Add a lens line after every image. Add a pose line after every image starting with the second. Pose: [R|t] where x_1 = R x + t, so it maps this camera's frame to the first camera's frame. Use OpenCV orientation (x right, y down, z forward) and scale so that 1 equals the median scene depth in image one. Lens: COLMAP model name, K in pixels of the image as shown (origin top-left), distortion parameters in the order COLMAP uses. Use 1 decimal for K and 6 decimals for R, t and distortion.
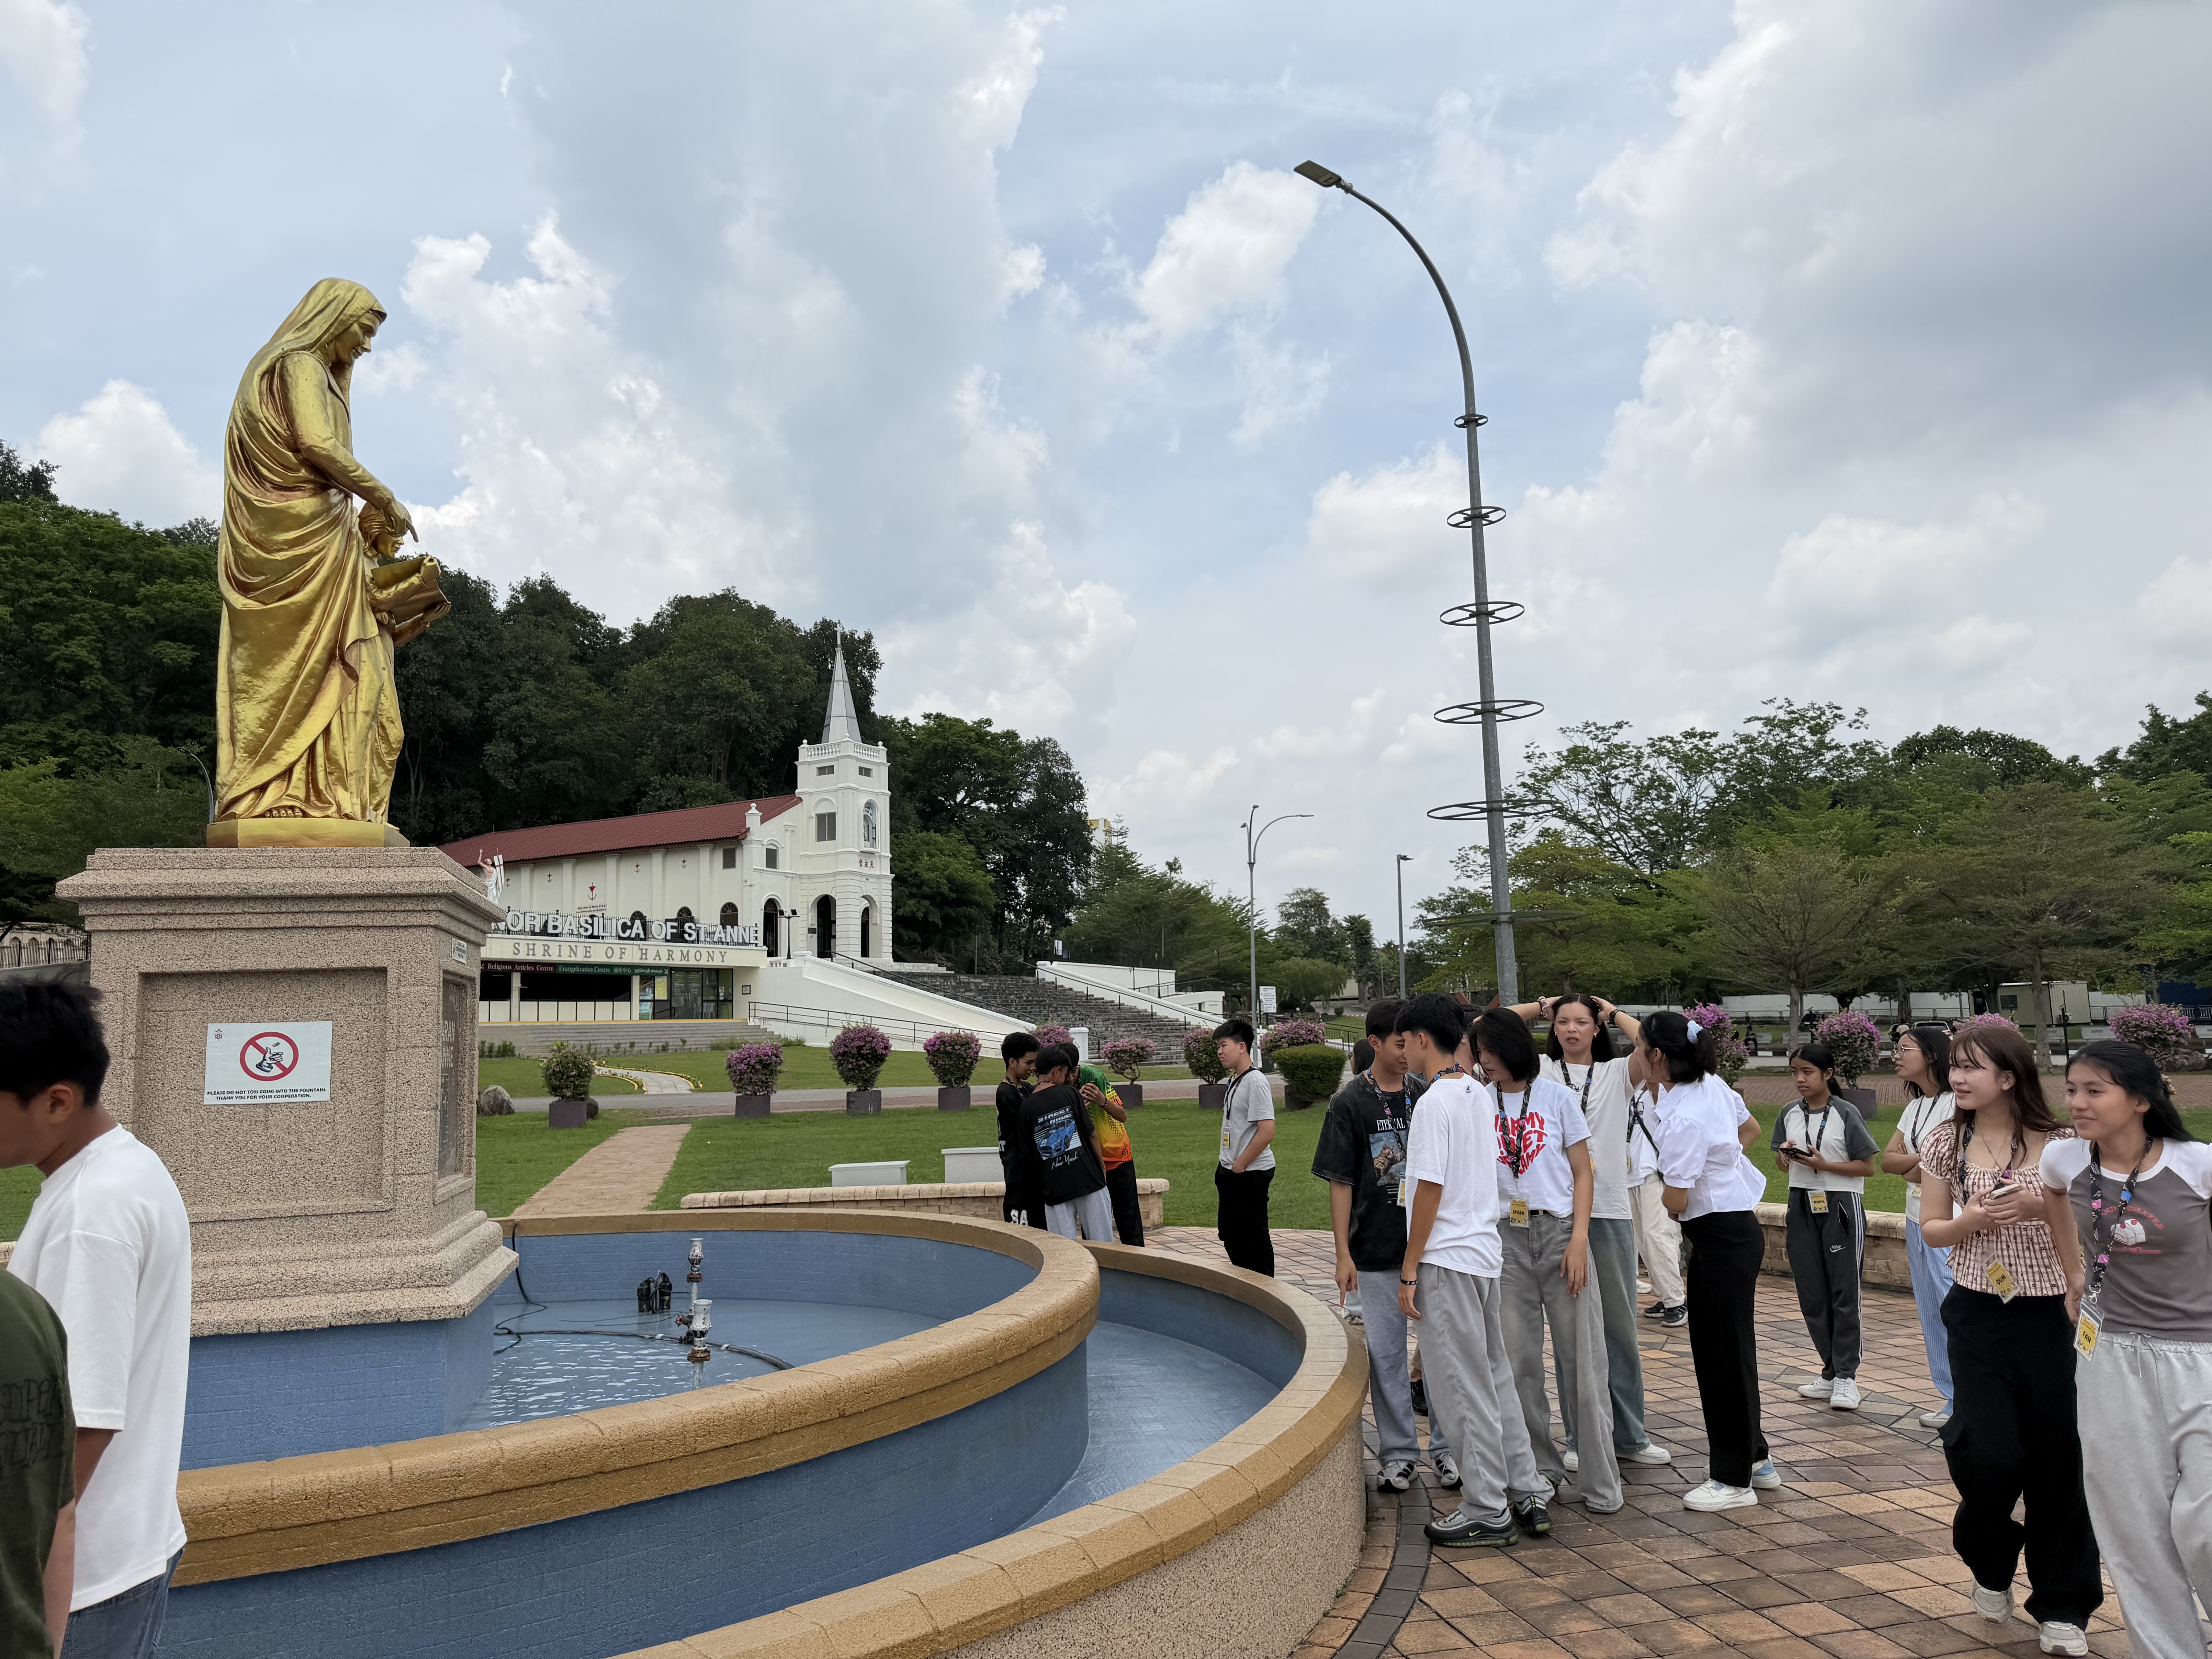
lens RADIAL K [[1553.7, 0, 1140.6], [0, 1553.7, 827.3], [0, 0, 1]] dist [0.049814, -0.048231]
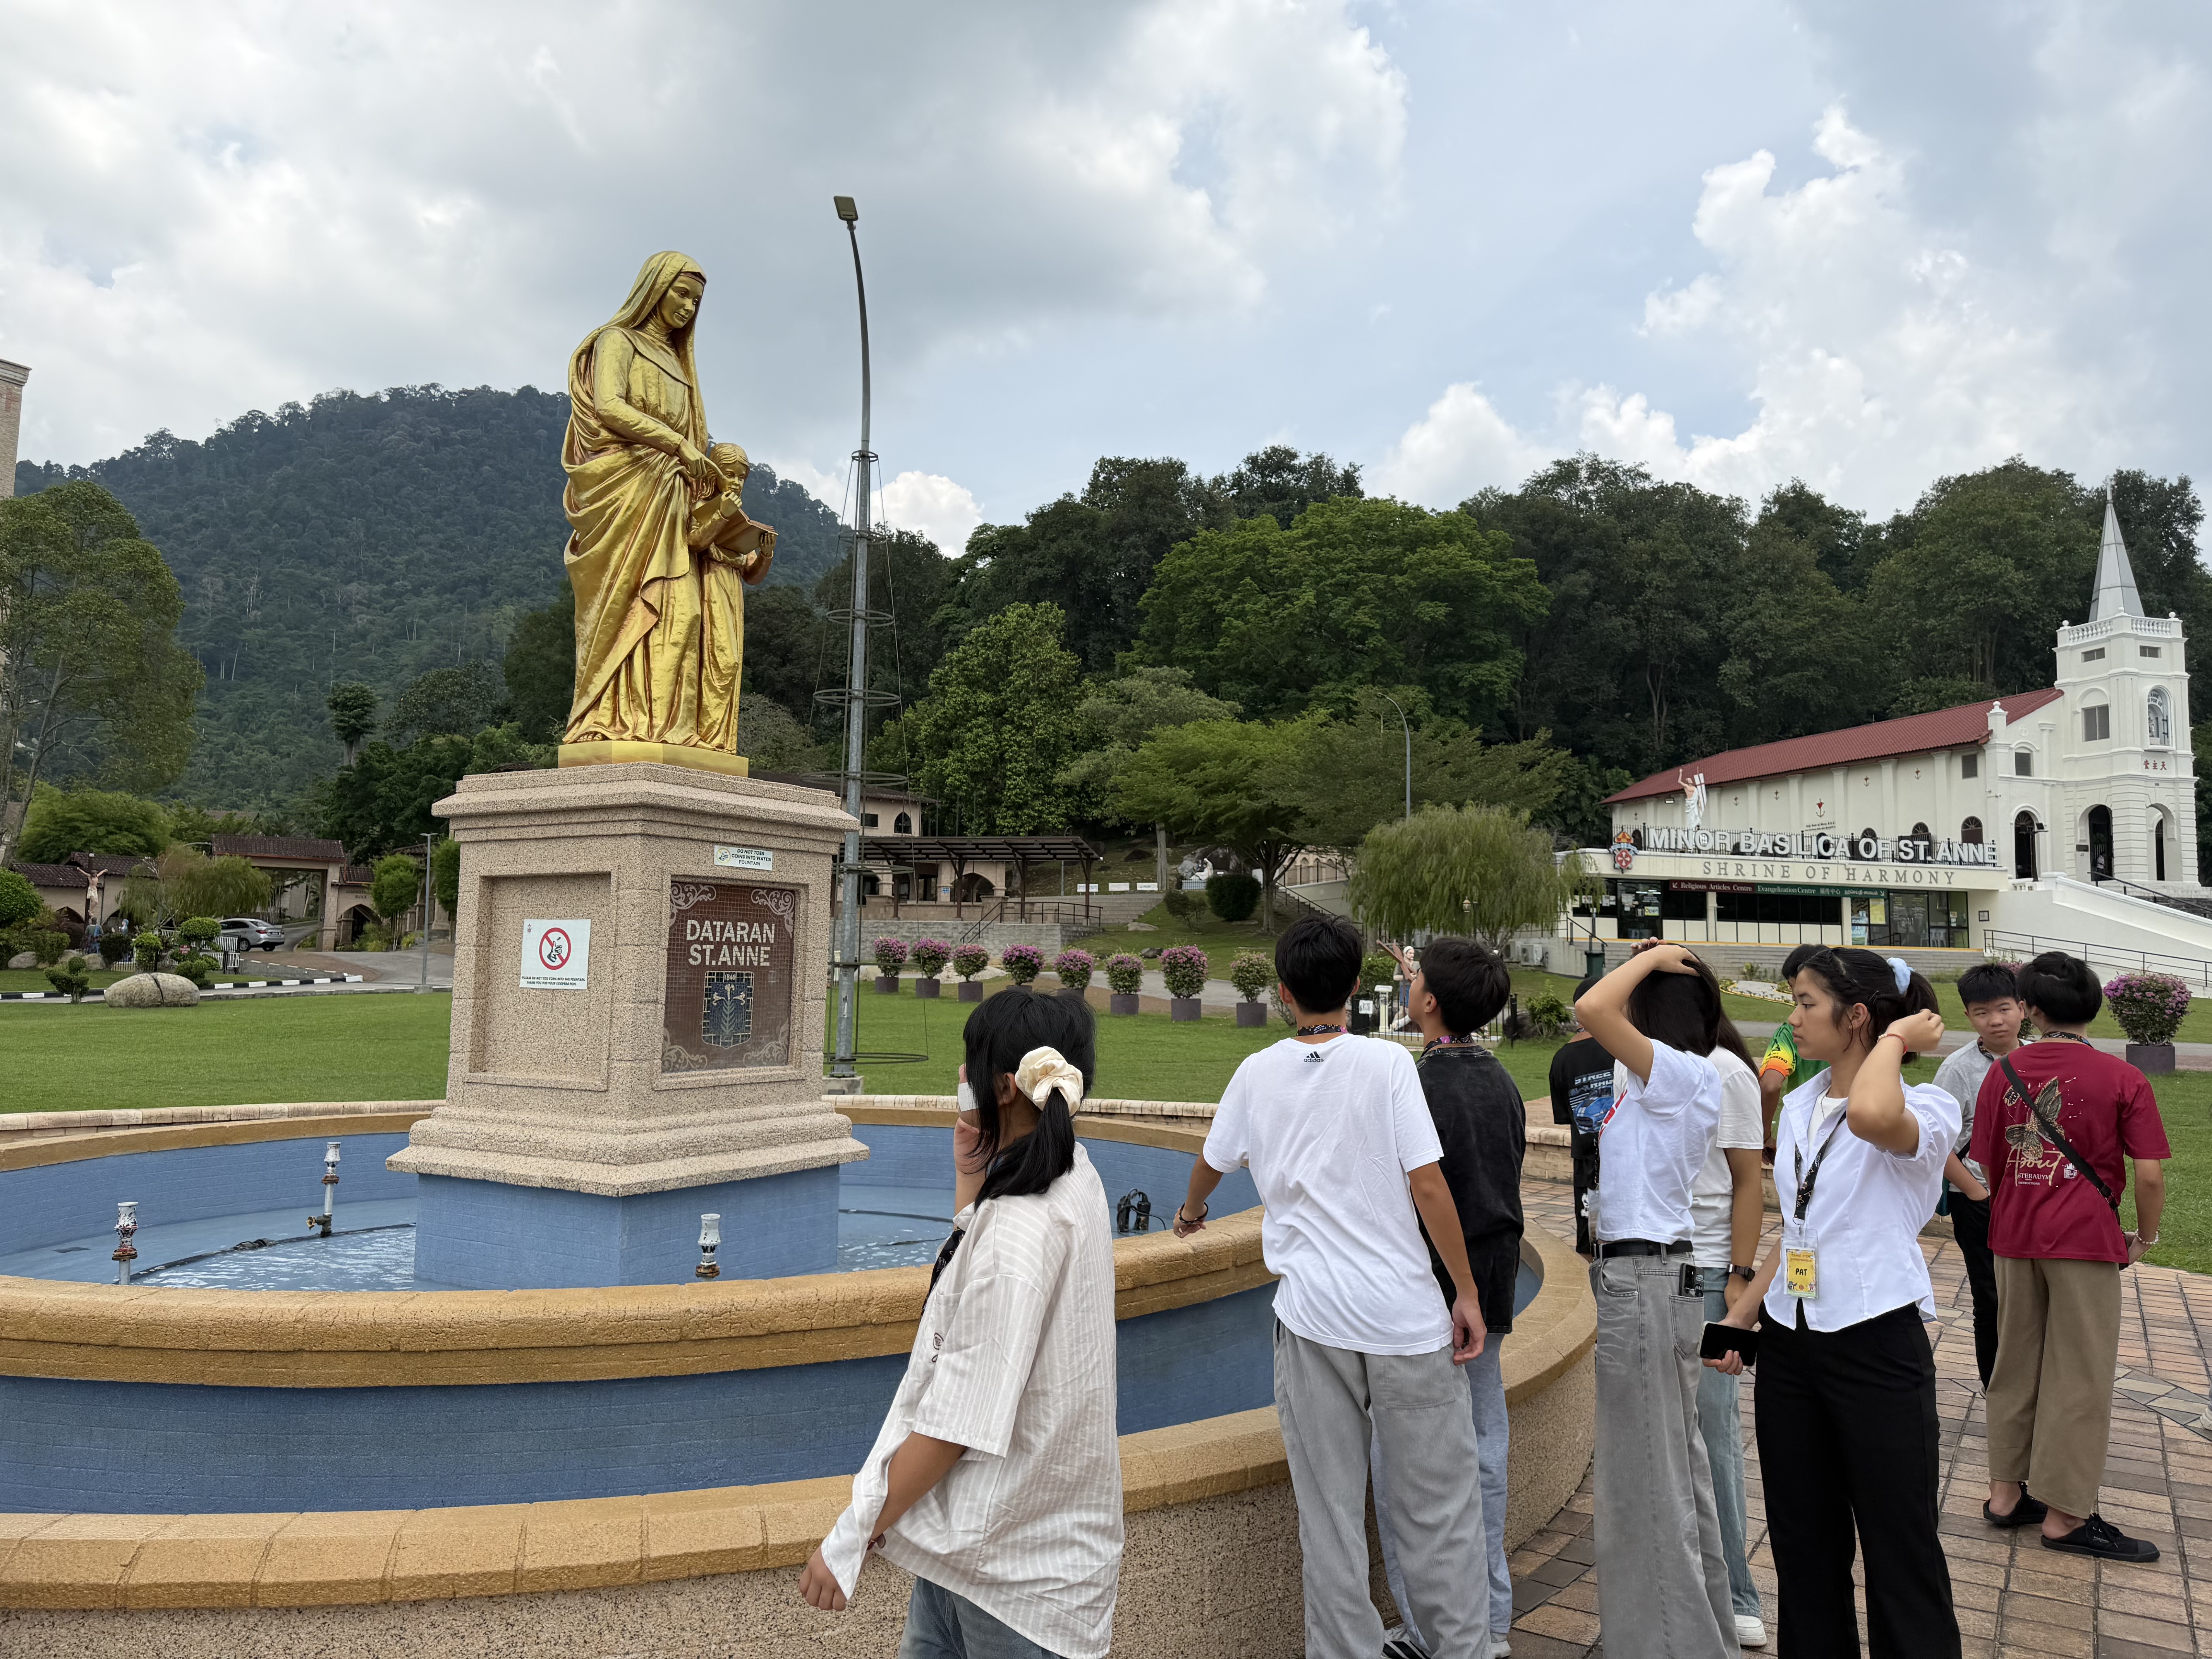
lens RADIAL K [[1553.7, 0, 1085.1], [0, 1553.7, 801.4], [0, 0, 1]] dist [0.049814, -0.048231]
pose [[0.684776, -0.031143, -0.728088, 0.037415], [0.055891, 0.998388, 0.009861, 0.003258], [0.726607, -0.047447, 0.685413, 0.033919]]
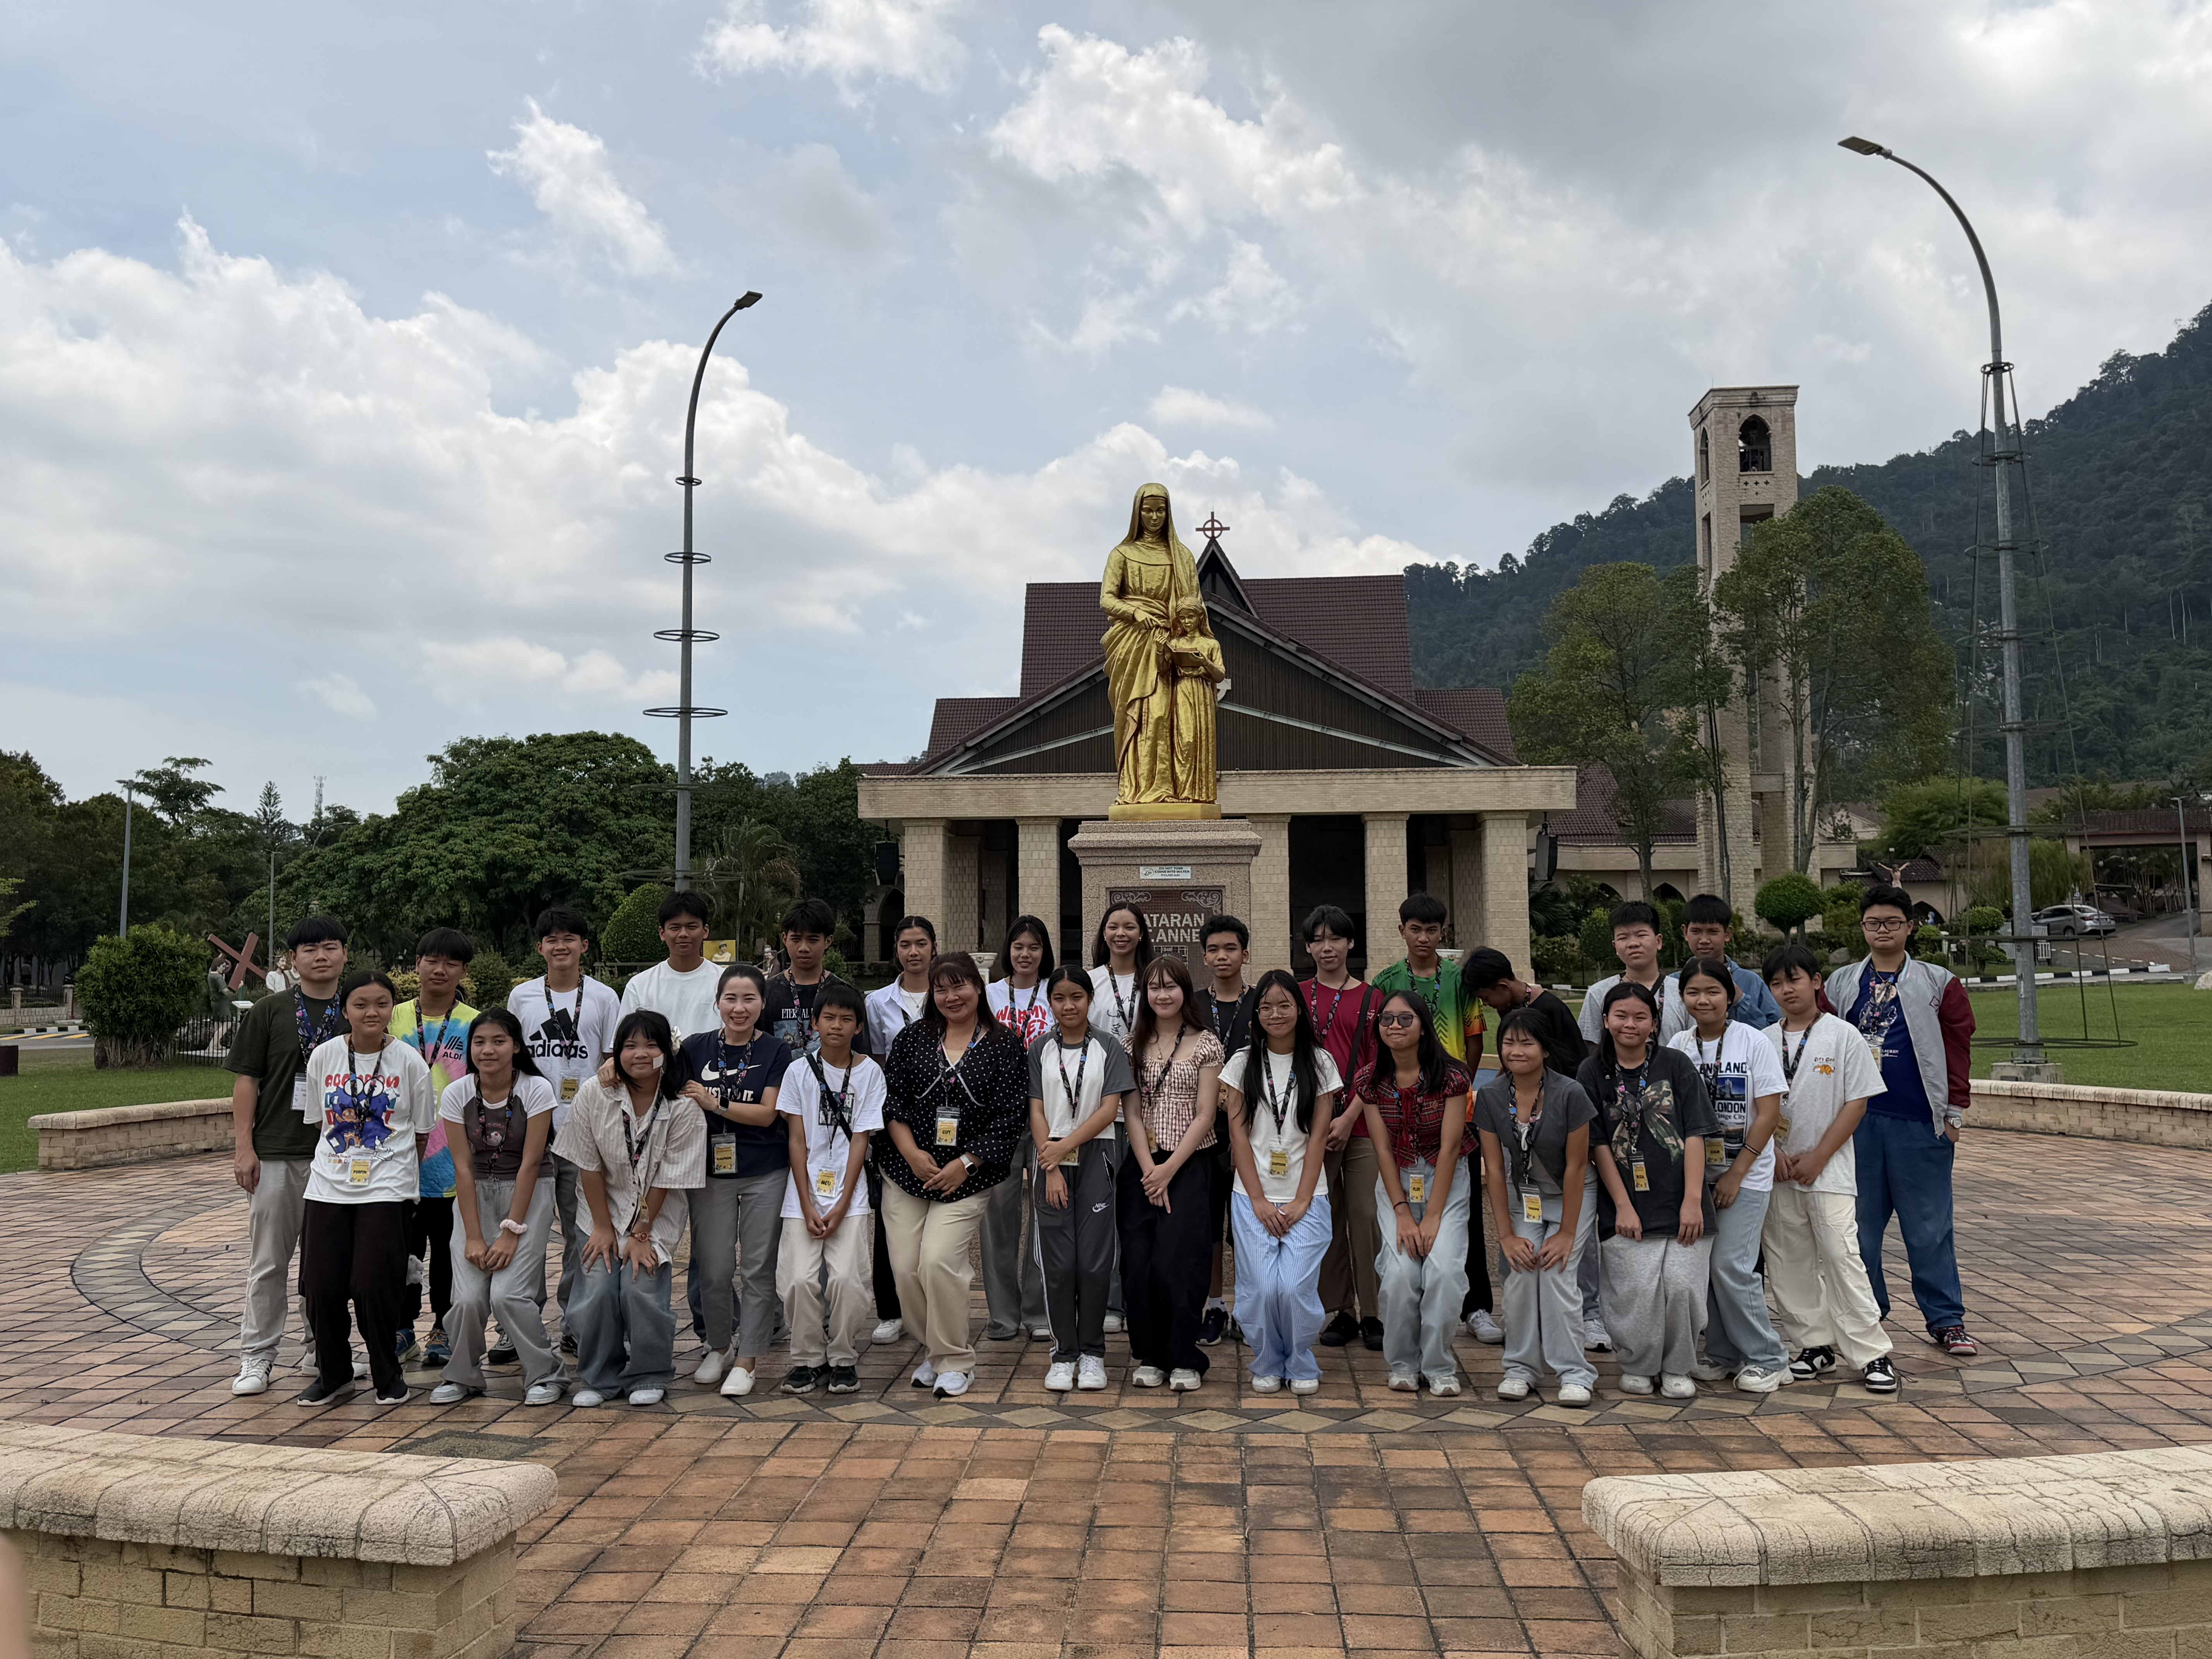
lens RADIAL K [[1812.9, 0, 1119.9], [0, 1812.9, 809.1], [0, 0, 1]] dist [0.054404, -0.080709]
pose [[-0.313246, -0.039760, -0.948839, 0.116980], [0.150080, 0.984495, -0.090801, 0.015362], [0.937738, -0.170845, -0.302421, 0.131444]]
